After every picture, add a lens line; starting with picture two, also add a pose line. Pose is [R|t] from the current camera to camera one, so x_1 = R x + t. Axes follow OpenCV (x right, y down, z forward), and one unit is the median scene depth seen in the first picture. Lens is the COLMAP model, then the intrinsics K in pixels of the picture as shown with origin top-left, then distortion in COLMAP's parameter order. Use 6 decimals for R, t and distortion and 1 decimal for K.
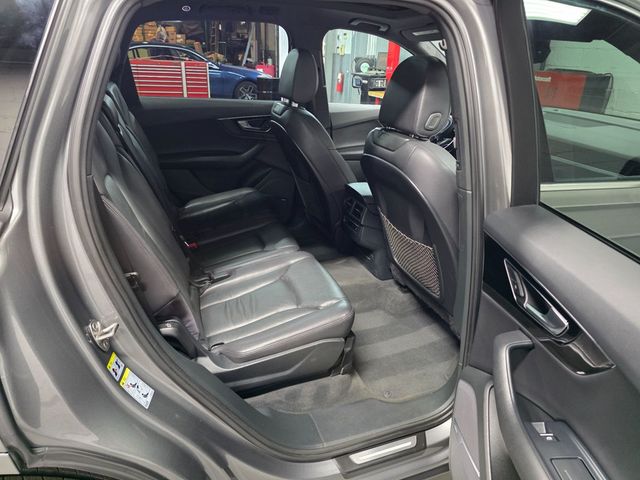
lens RADIAL K [[436.4, 0, 319.3], [0, 436.4, 244.1], [0, 0, 1]] dist [0.048014, -0.048151]
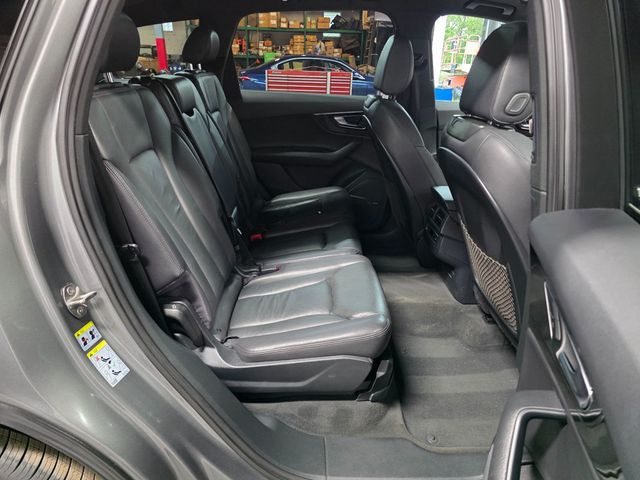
lens RADIAL K [[436.4, 0, 309.6], [0, 436.4, 244.2], [0, 0, 1]] dist [0.048014, -0.048151]
pose [[0.941447, 0.116133, -0.316528, 0.155910], [-0.124300, 0.992229, -0.005660, 0.013731], [0.313411, 0.044673, 0.948566, 0.130373]]
